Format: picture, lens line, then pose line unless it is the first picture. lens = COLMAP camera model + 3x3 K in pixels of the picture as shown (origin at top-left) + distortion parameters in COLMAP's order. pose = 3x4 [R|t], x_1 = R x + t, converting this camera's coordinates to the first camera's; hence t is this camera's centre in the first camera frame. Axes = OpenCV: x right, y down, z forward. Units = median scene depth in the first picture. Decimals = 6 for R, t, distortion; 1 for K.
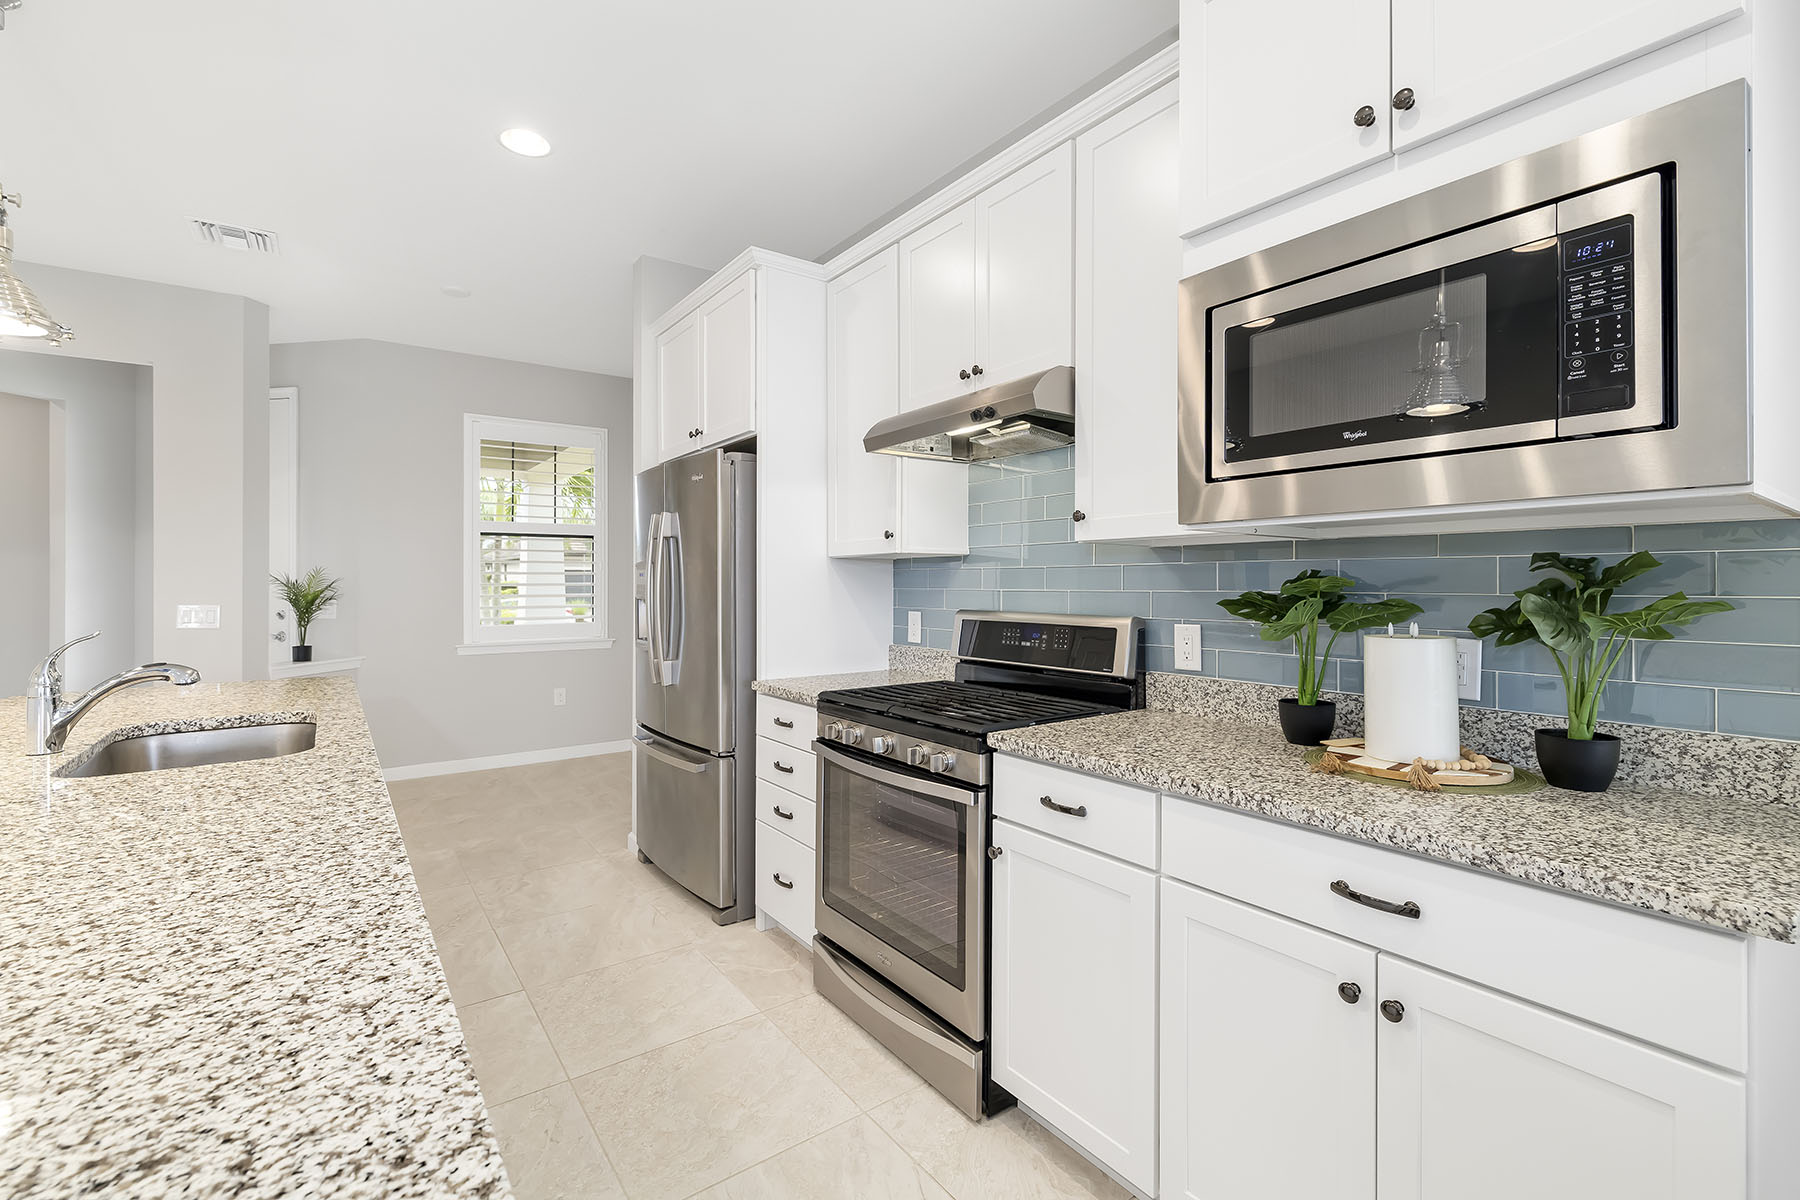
lens RADIAL K [[782.5, 0, 888.0], [0, 782.5, 580.3], [0, 0, 1]] dist [0.001556, -0.000024]
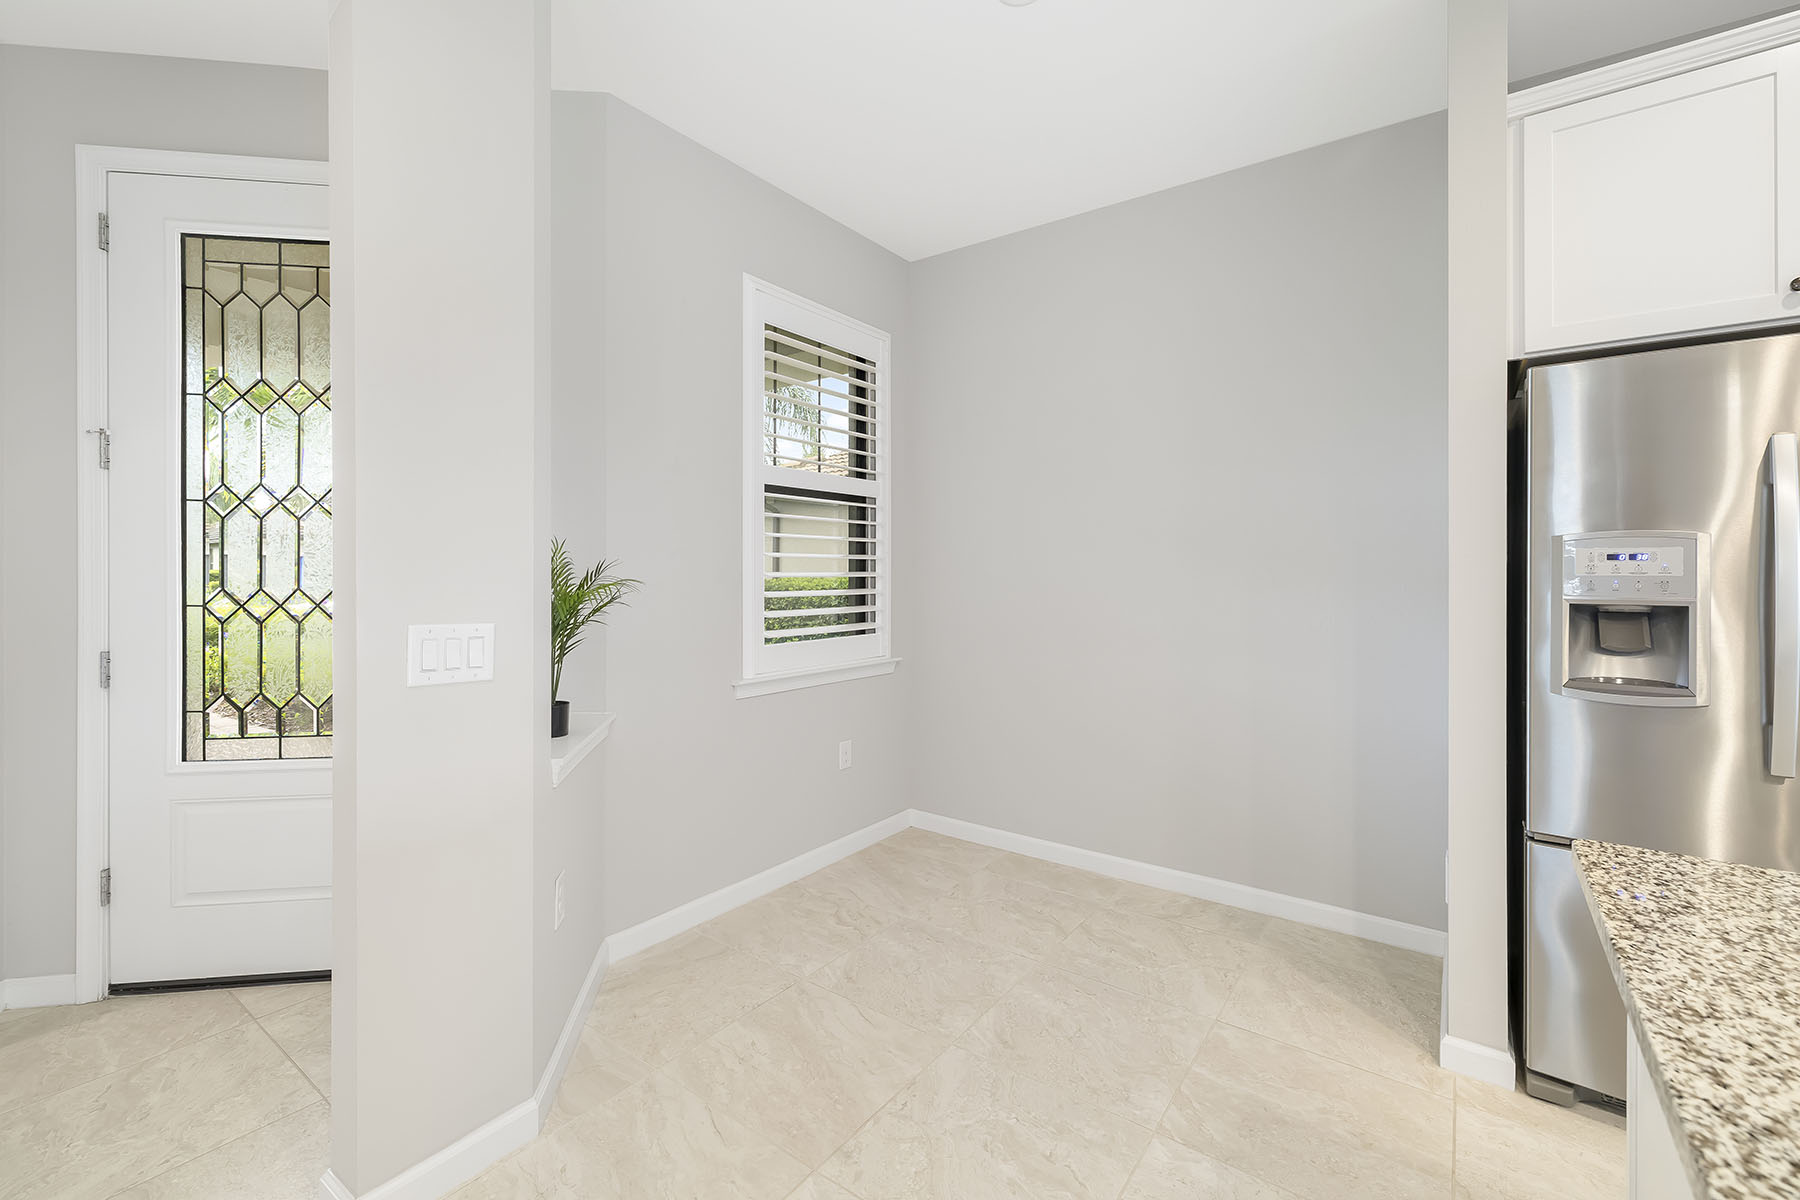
lens RADIAL K [[768.2, 0, 887.2], [0, 768.2, 575.6], [0, 0, 1]] dist [0.001161, 0.000005]
pose [[0.954479, 0.004871, 0.298239, -1.597239], [-0.005190, 0.999986, 0.000279, 0.012325], [-0.298234, -0.001814, 0.954491, 1.153994]]
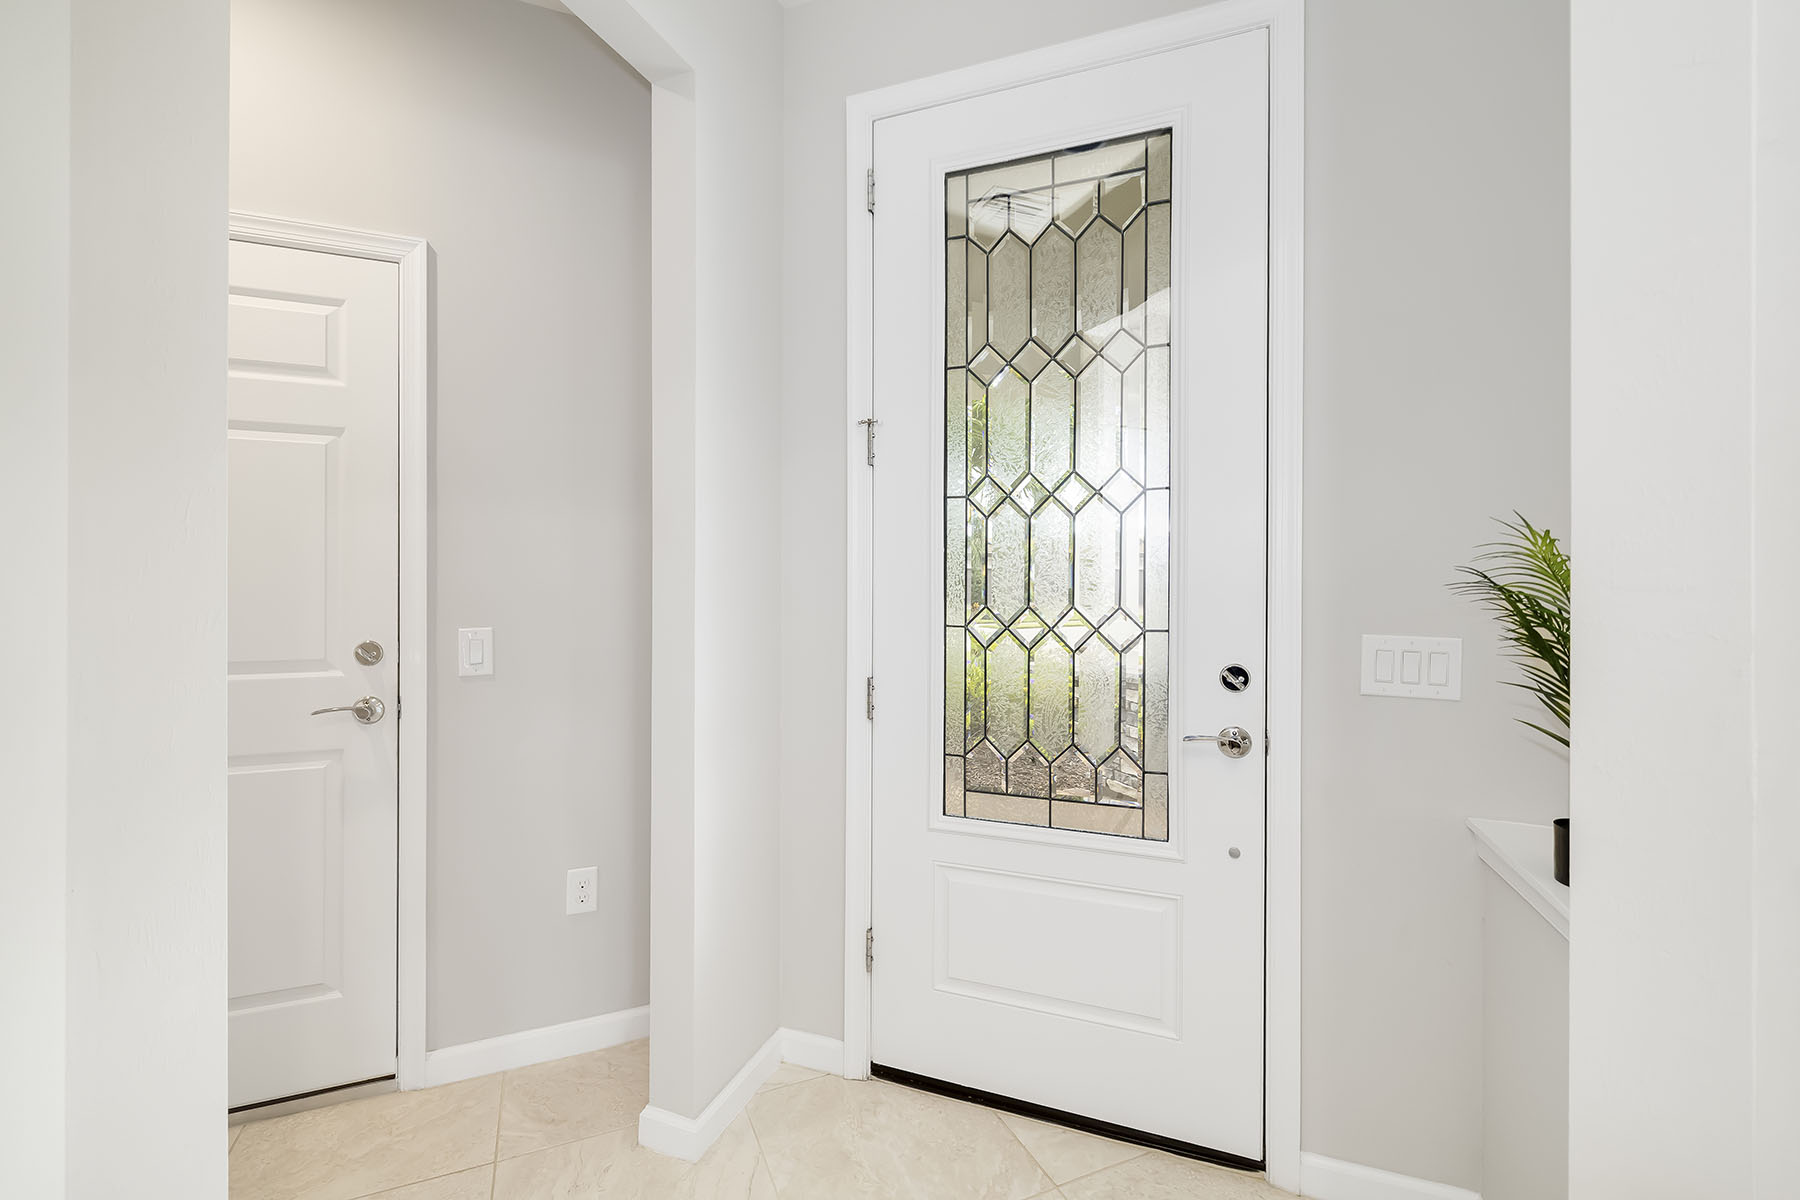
lens RADIAL K [[782.5, 0, 888.0], [0, 782.5, 580.3], [0, 0, 1]] dist [0.001556, -0.000024]
pose [[0.975717, 0.009055, -0.218847, -2.127331], [-0.008655, 0.999959, 0.002787, 0.005230], [0.218863, -0.000825, 0.975755, 1.620745]]
